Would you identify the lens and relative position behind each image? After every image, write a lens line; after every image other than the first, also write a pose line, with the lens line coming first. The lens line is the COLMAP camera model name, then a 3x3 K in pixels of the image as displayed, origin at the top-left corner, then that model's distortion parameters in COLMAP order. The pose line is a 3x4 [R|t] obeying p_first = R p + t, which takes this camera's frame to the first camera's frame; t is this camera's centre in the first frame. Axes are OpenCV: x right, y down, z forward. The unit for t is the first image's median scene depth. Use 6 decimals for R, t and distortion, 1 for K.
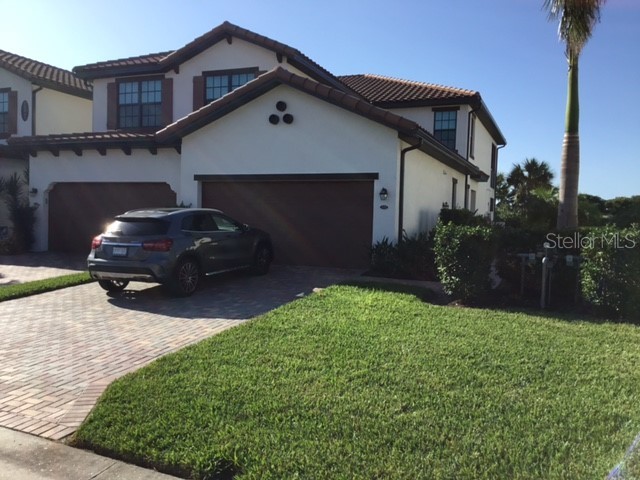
lens RADIAL K [[593.4, 0, 324.9], [0, 593.4, 238.7], [0, 0, 1]] dist [0.017804, 0.000000]
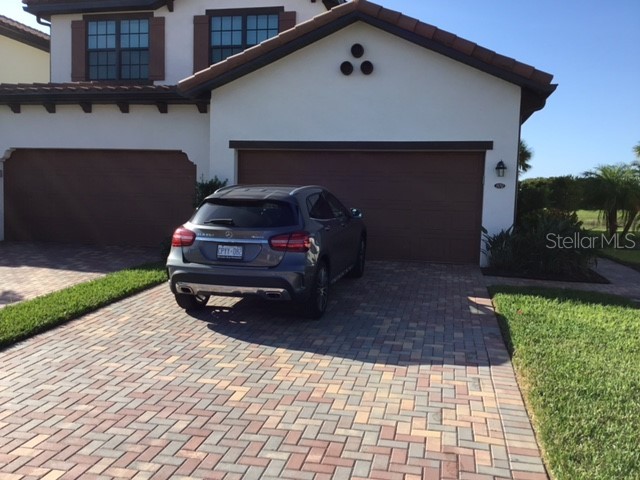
lens RADIAL K [[593.4, 0, 314.6], [0, 593.4, 241.0], [0, 0, 1]] dist [0.017804, 0.000000]
pose [[0.987668, -0.005788, 0.156458, -0.225020], [-0.000462, 0.999204, 0.039879, -0.009953], [-0.156564, -0.039460, 0.986879, 0.228525]]
